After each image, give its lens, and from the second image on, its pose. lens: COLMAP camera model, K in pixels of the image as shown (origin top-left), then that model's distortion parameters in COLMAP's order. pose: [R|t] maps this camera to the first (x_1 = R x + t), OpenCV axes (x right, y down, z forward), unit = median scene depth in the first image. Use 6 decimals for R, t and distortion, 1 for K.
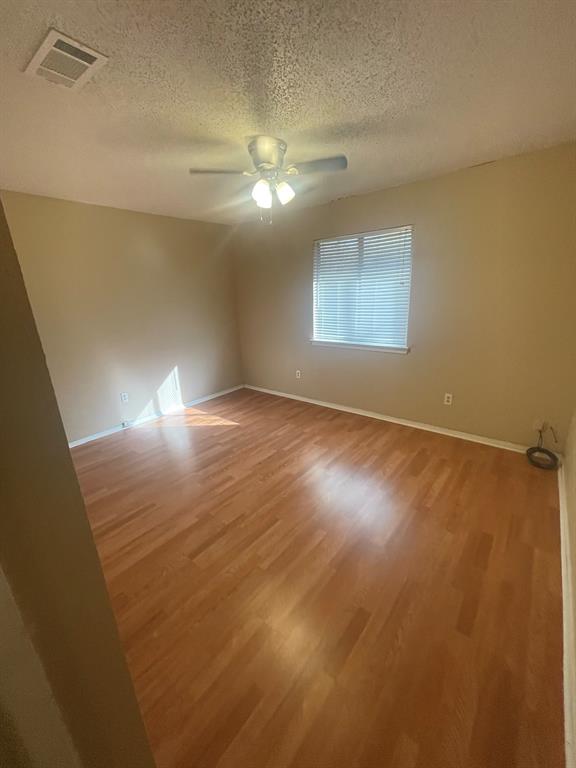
lens RADIAL K [[310.1, 0, 290.9], [0, 310.1, 382.6], [0, 0, 1]] dist [0.000509, -0.000048]
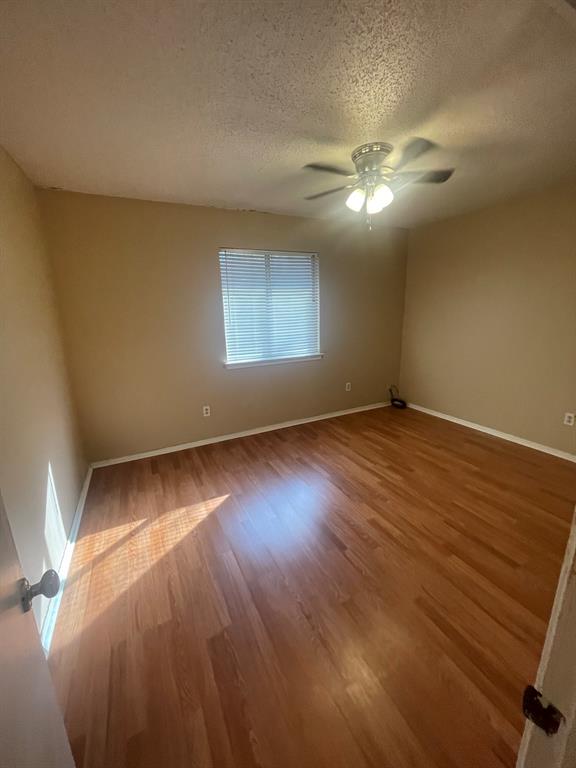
lens RADIAL K [[310.1, 0, 289.7], [0, 310.1, 384.5], [0, 0, 1]] dist [0.000509, -0.000048]
pose [[0.417429, -0.202277, 0.885911, -0.658979], [0.270078, 0.958473, 0.091588, -0.123453], [-0.867647, 0.201034, 0.454724, 0.515172]]
